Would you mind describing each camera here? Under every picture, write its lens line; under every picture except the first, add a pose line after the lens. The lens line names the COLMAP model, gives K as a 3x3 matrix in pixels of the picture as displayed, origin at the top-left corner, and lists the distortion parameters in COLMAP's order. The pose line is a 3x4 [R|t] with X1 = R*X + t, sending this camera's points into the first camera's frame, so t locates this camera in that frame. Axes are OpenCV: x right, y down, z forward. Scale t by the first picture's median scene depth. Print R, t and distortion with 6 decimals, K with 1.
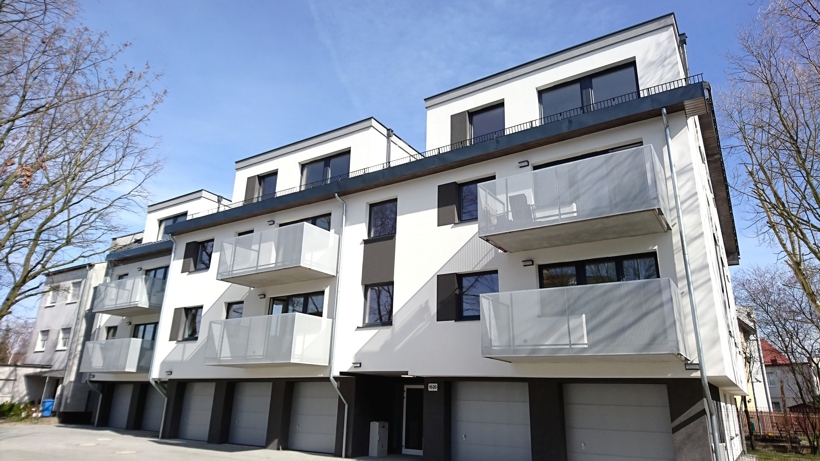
lens RADIAL K [[506.0, 0, 410.0], [0, 506.0, 230.5], [0, 0, 1]] dist [-0.000851, -0.002157]
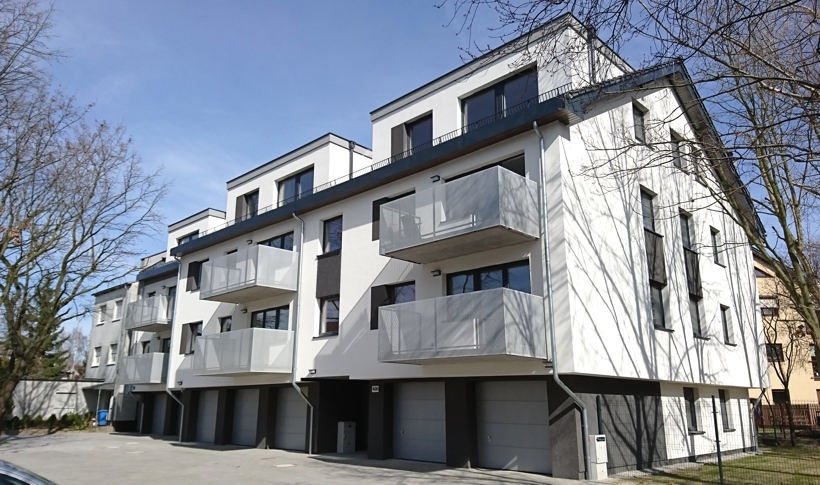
lens RADIAL K [[587.9, 0, 410.0], [0, 587.9, 242.5], [0, 0, 1]] dist [0.001928, 0.001729]
pose [[0.980979, -0.075008, -0.179035, 0.288176], [0.085005, 0.995184, 0.048825, -0.047328], [0.174510, -0.063116, 0.982630, -0.165813]]
